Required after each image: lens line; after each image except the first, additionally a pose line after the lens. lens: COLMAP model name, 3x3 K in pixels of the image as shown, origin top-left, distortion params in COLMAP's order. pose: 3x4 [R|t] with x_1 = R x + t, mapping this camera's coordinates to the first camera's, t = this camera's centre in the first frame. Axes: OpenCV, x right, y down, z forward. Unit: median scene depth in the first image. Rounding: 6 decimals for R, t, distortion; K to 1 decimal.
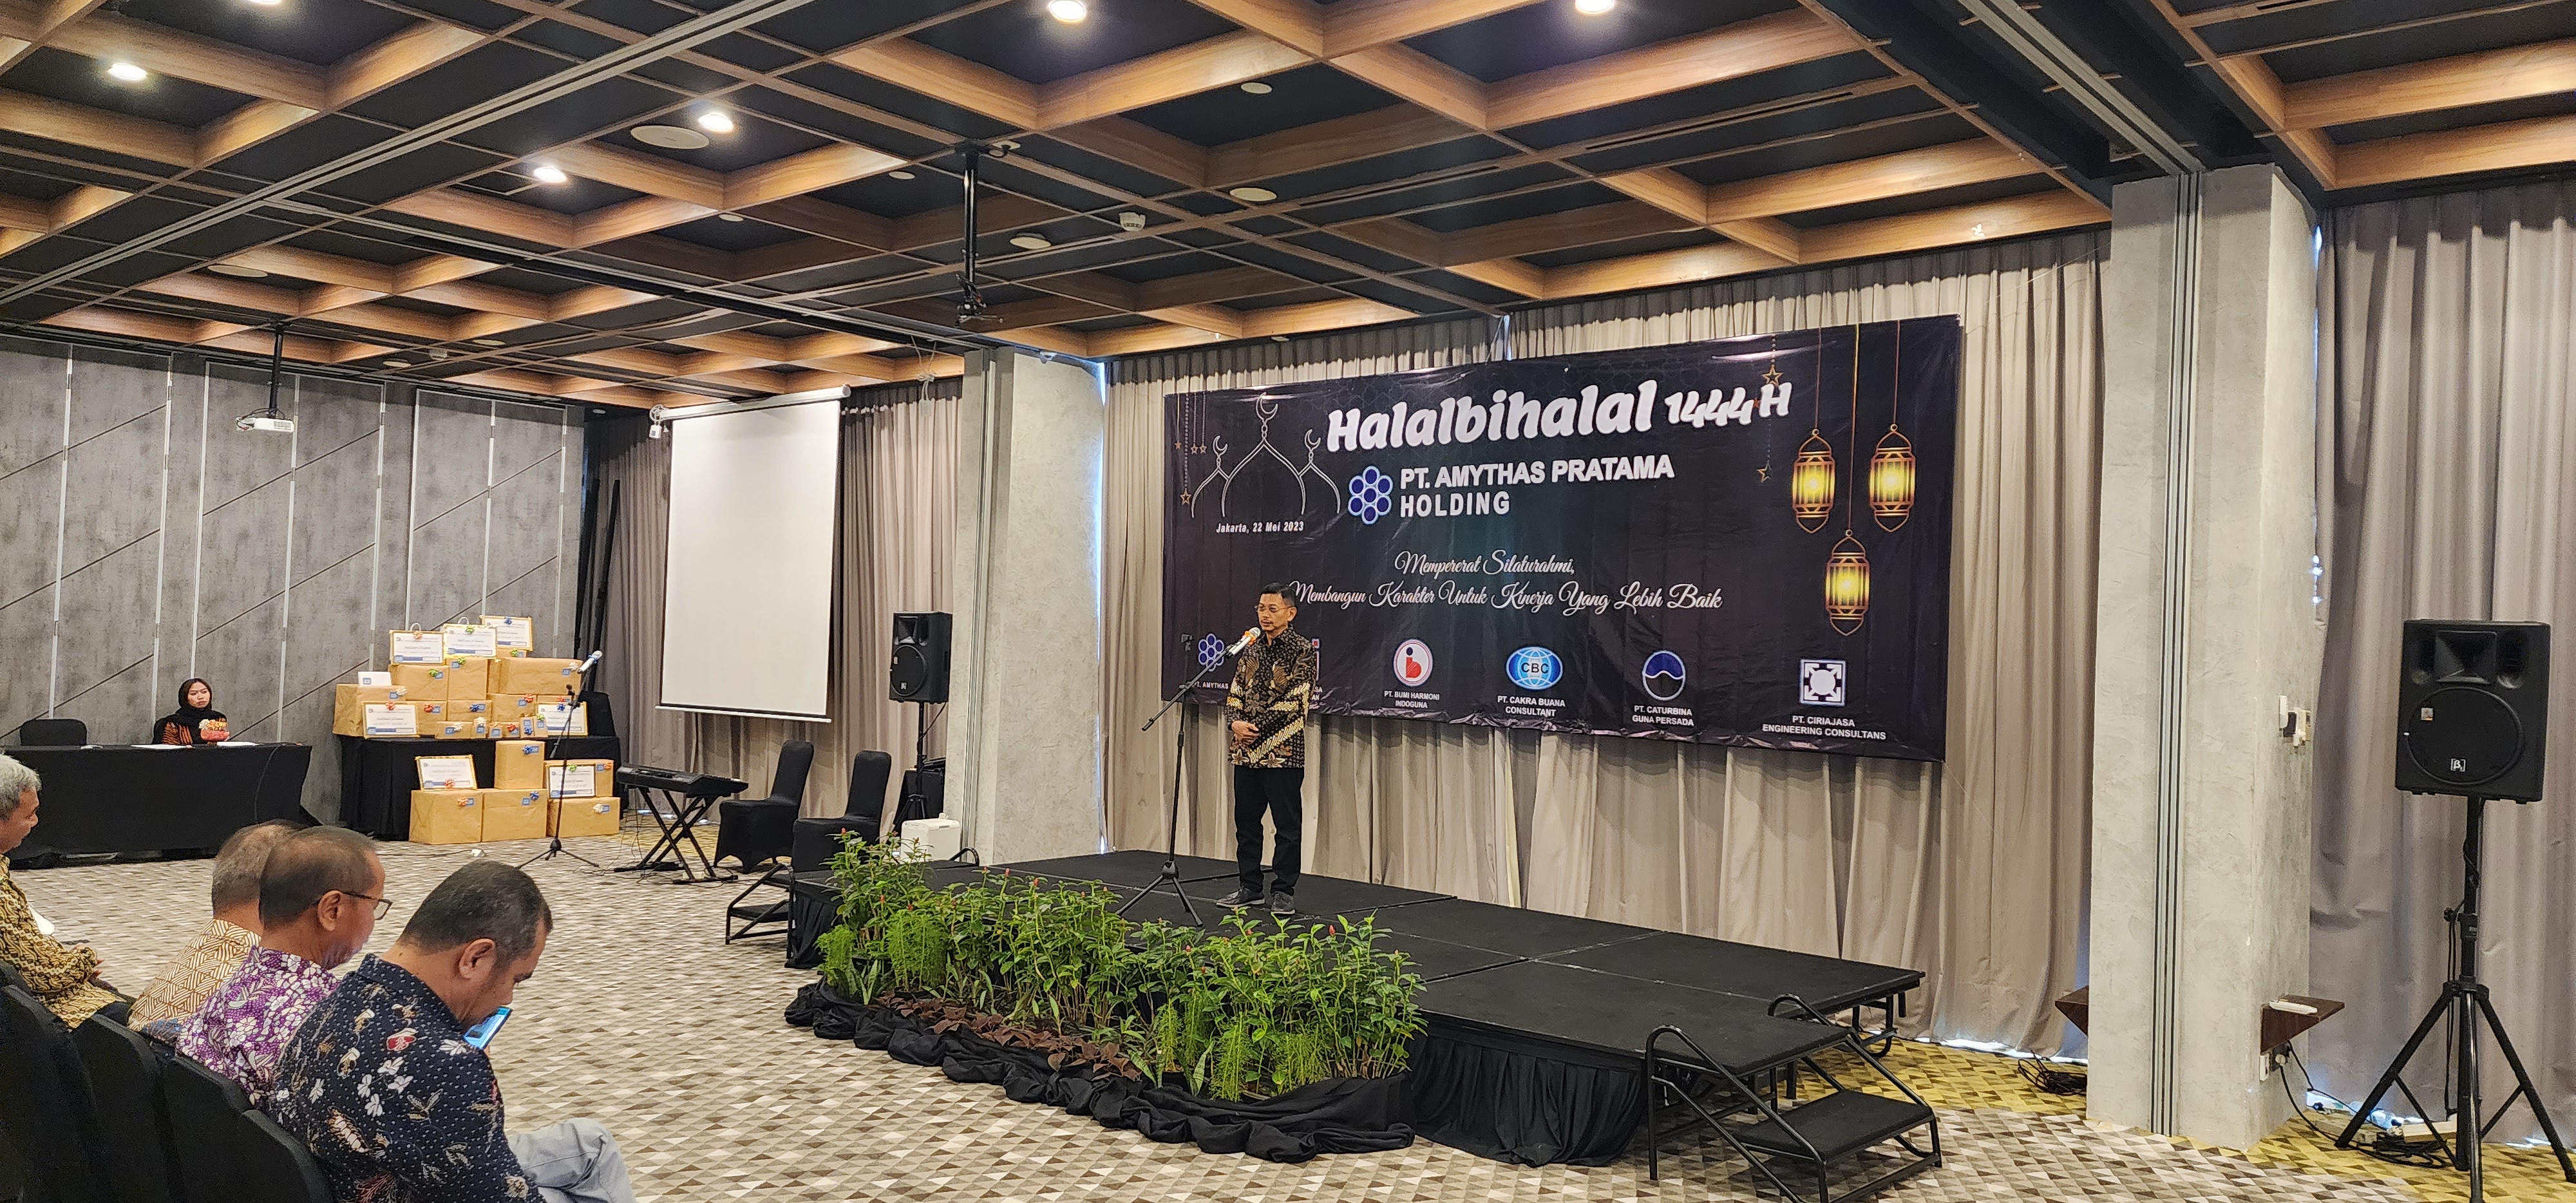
lens RADIAL K [[1684.5, 0, 1288.0], [0, 1684.5, 601.5], [0, 0, 1]] dist [0.176732, -0.000475]
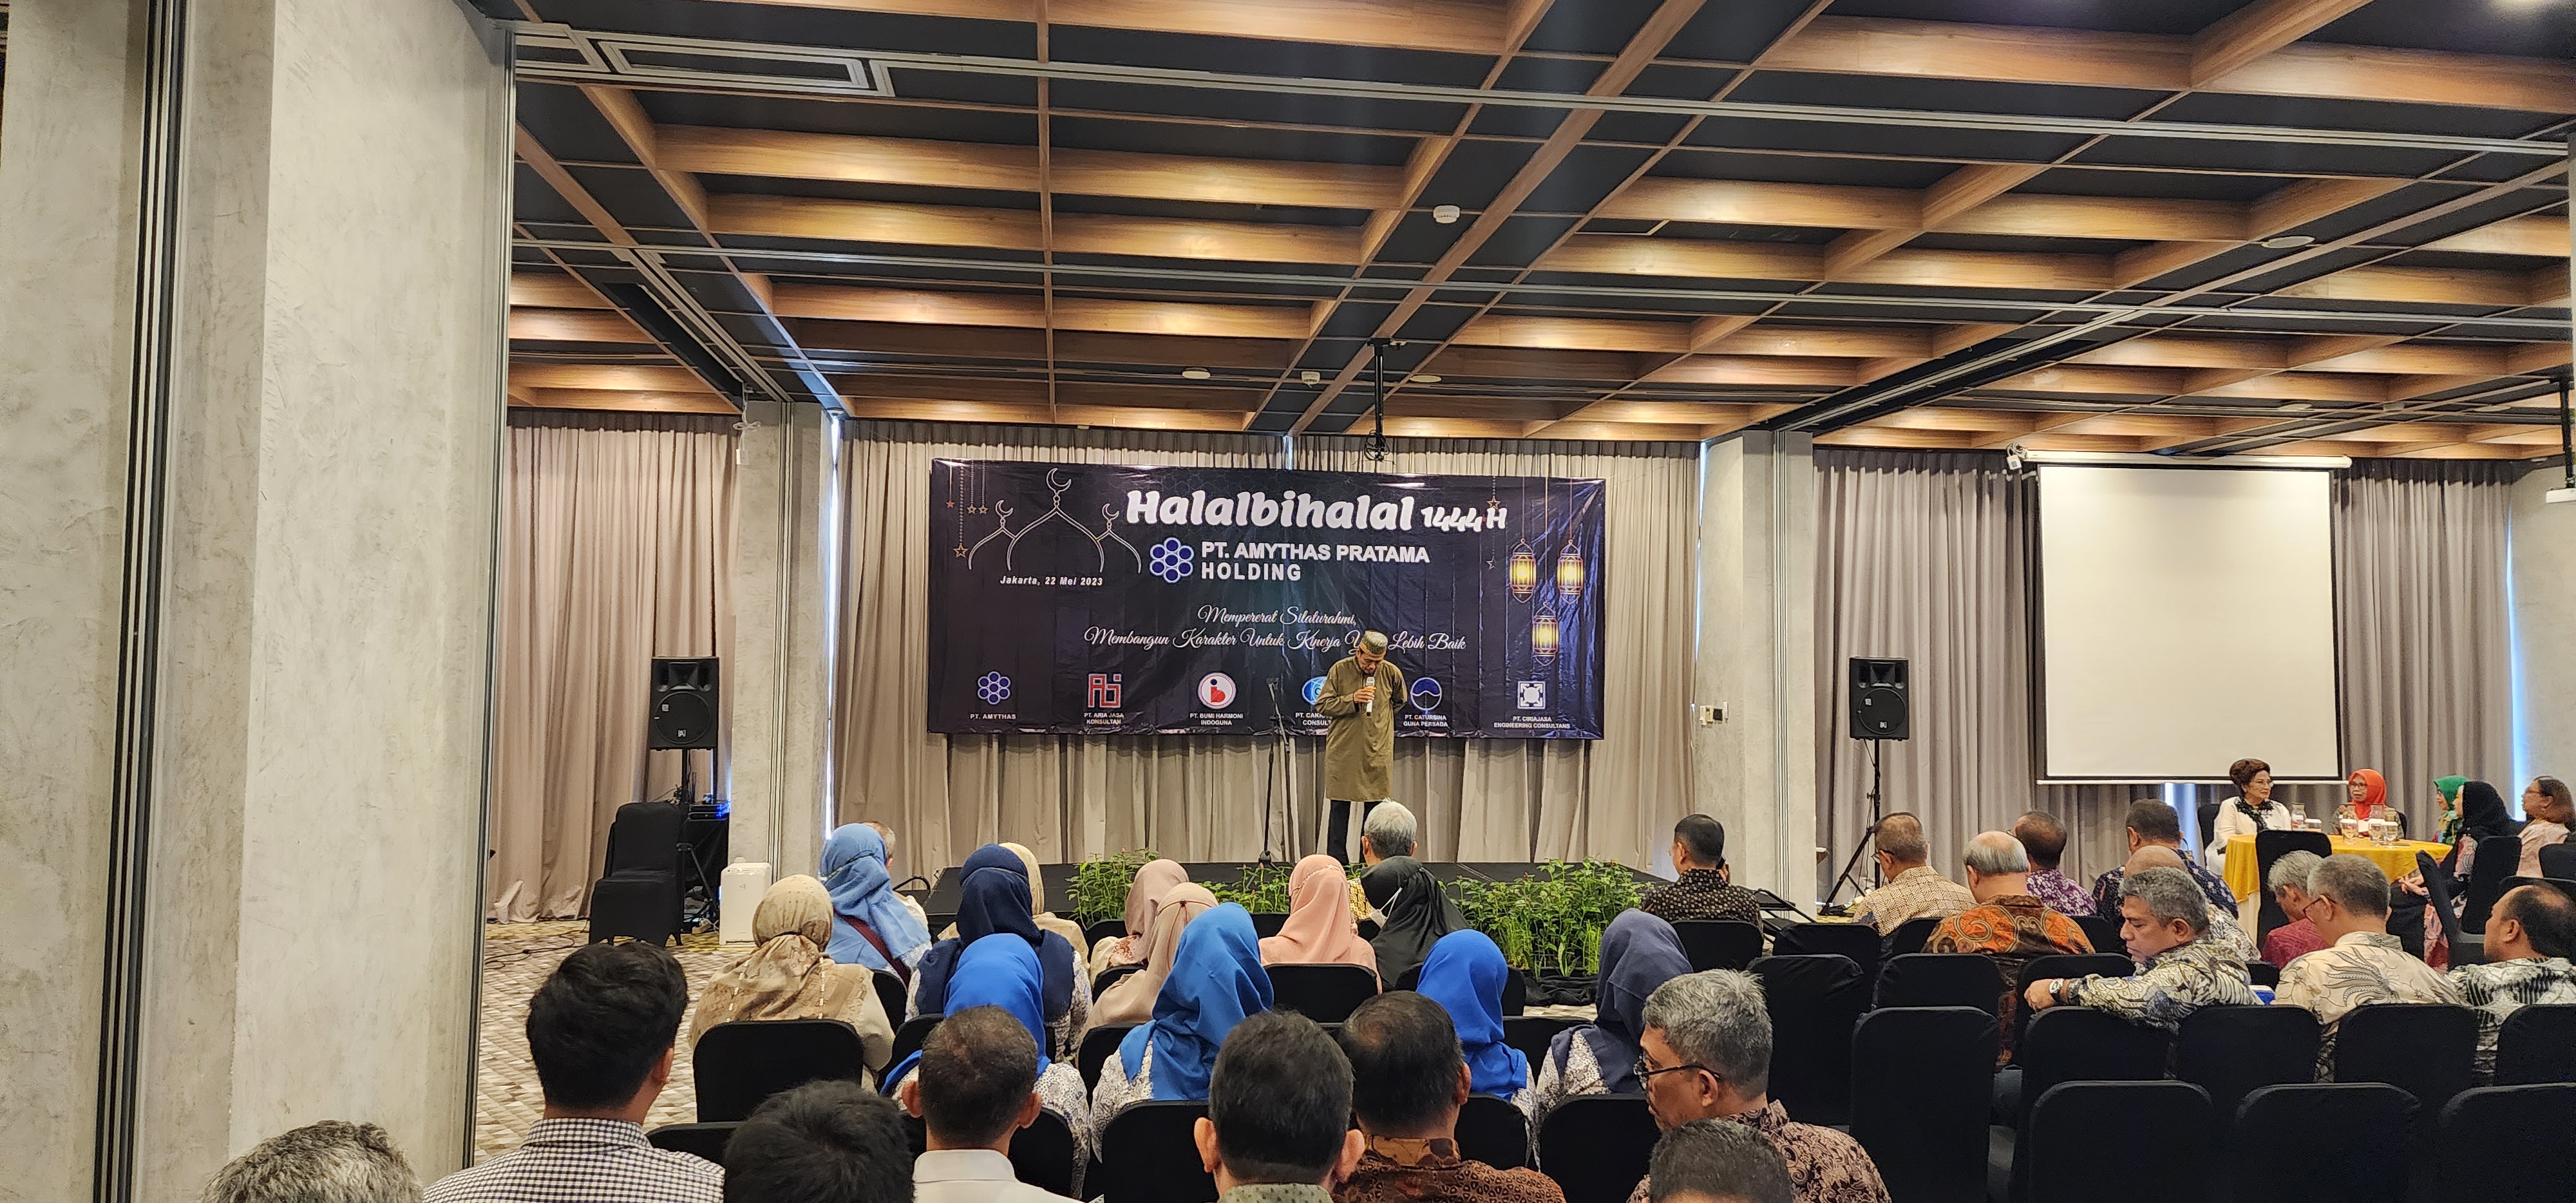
lens RADIAL K [[1684.5, 0, 1288.0], [0, 1684.5, 601.5], [0, 0, 1]] dist [0.176732, -0.000475]
pose [[0.656453, 0.006583, 0.754338, -0.907931], [-0.007137, 0.999971, -0.002515, -0.031044], [-0.754333, -0.003733, 0.656482, 0.101942]]
